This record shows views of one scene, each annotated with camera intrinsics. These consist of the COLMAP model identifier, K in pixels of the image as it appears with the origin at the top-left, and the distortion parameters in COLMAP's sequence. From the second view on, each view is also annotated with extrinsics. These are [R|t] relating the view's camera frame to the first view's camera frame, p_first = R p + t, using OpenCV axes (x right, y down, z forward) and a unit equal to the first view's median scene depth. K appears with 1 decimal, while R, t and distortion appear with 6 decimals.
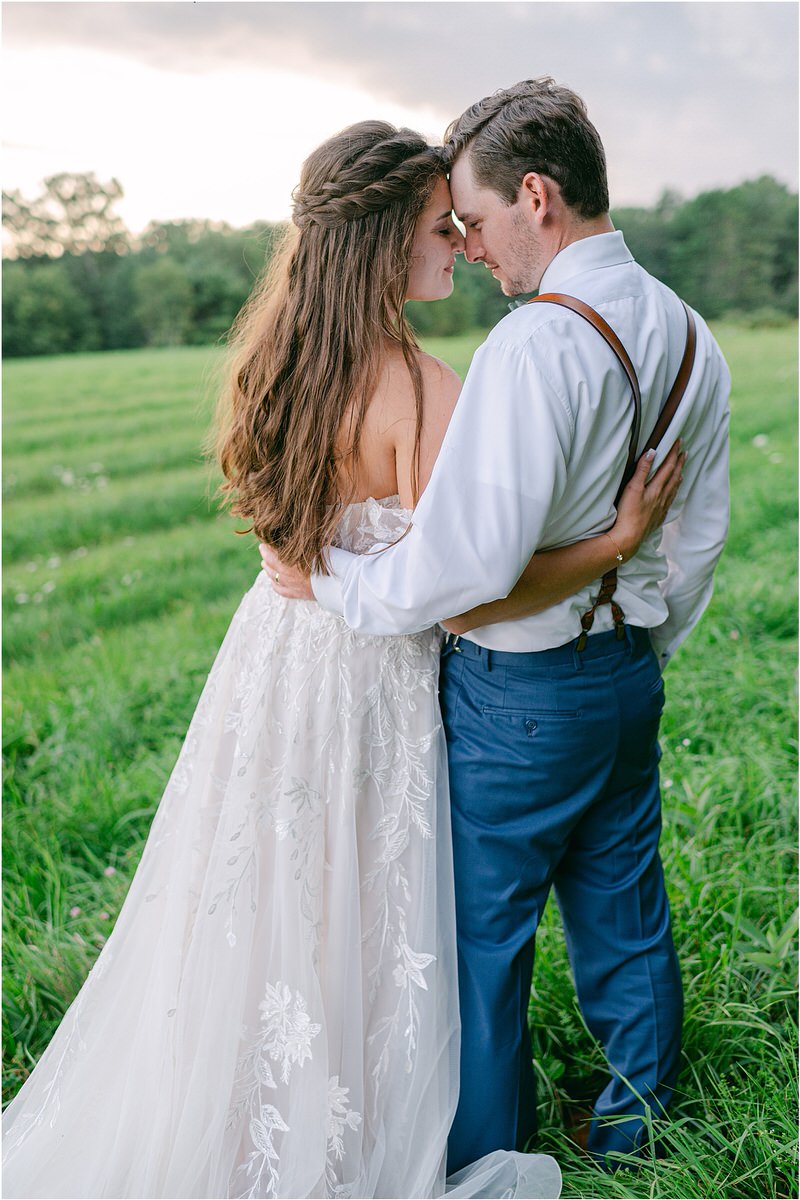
lens RADIAL K [[1043.6, 0, 400.0], [0, 1043.6, 600.0], [0, 0, 1]] dist [-0.005906, -0.000879]
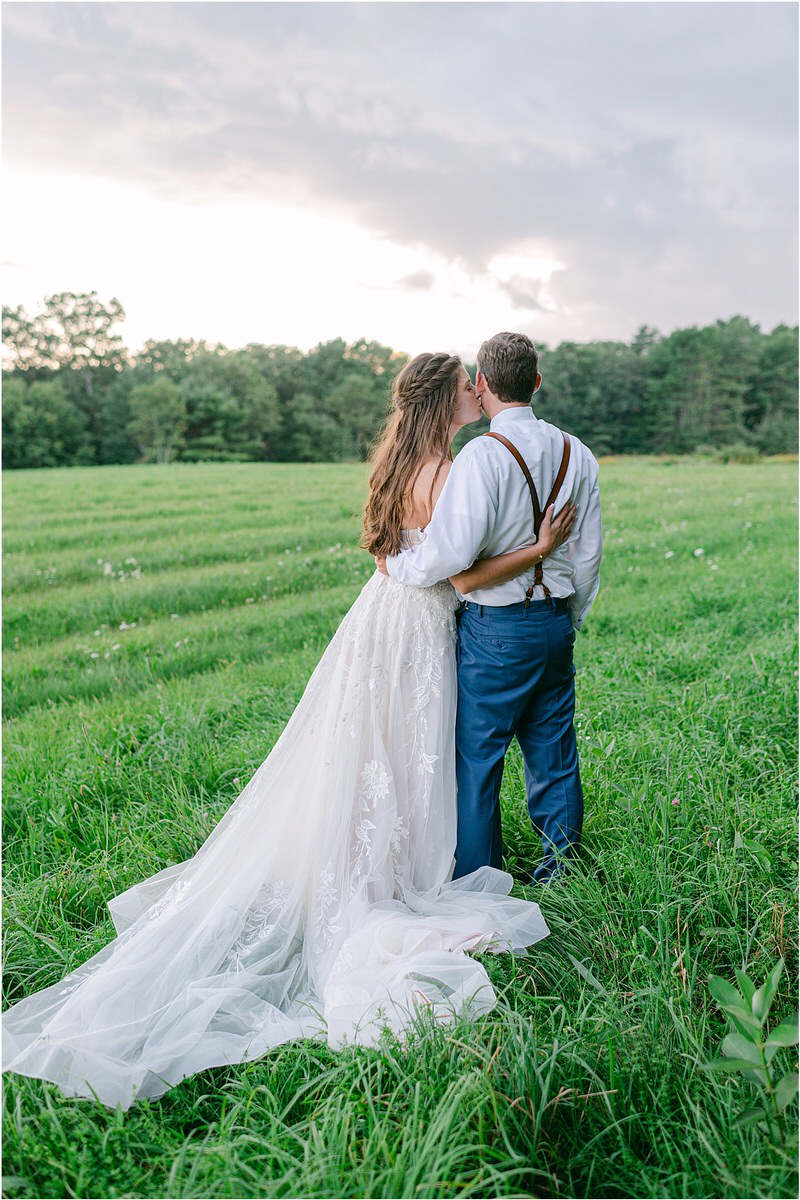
lens RADIAL K [[1062.3, 0, 371.6], [0, 1062.3, 600.3], [0, 0, 1]] dist [0.004785, 0.007848]
pose [[0.999453, 0.031278, -0.010772, -0.006461], [-0.032304, 0.992941, -0.114128, 0.017550], [0.007126, 0.114413, 0.993408, -0.064590]]
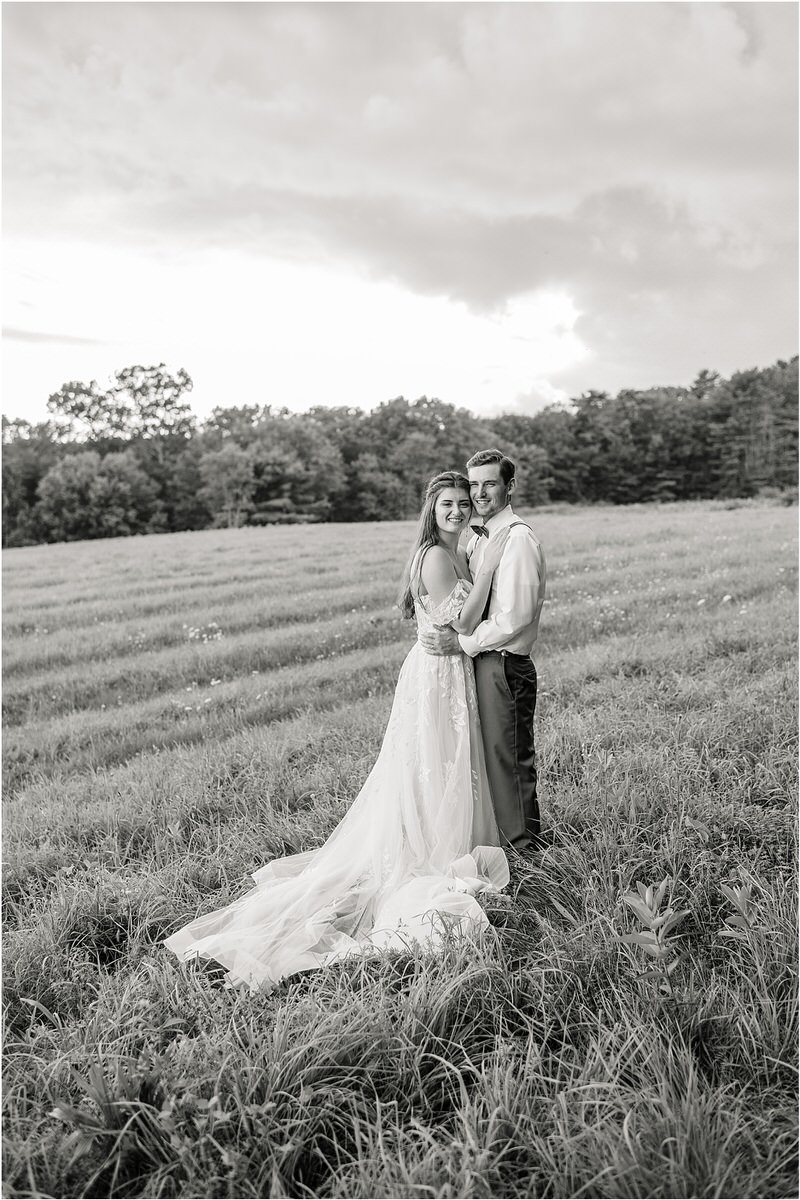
lens RADIAL K [[1062.3, 0, 371.6], [0, 1062.3, 600.3], [0, 0, 1]] dist [0.004785, 0.007848]
pose [[0.996964, -0.006652, -0.077581, -0.000053], [-0.006171, 0.986460, -0.163887, 0.023322], [0.077621, 0.163868, 0.983424, -0.110590]]
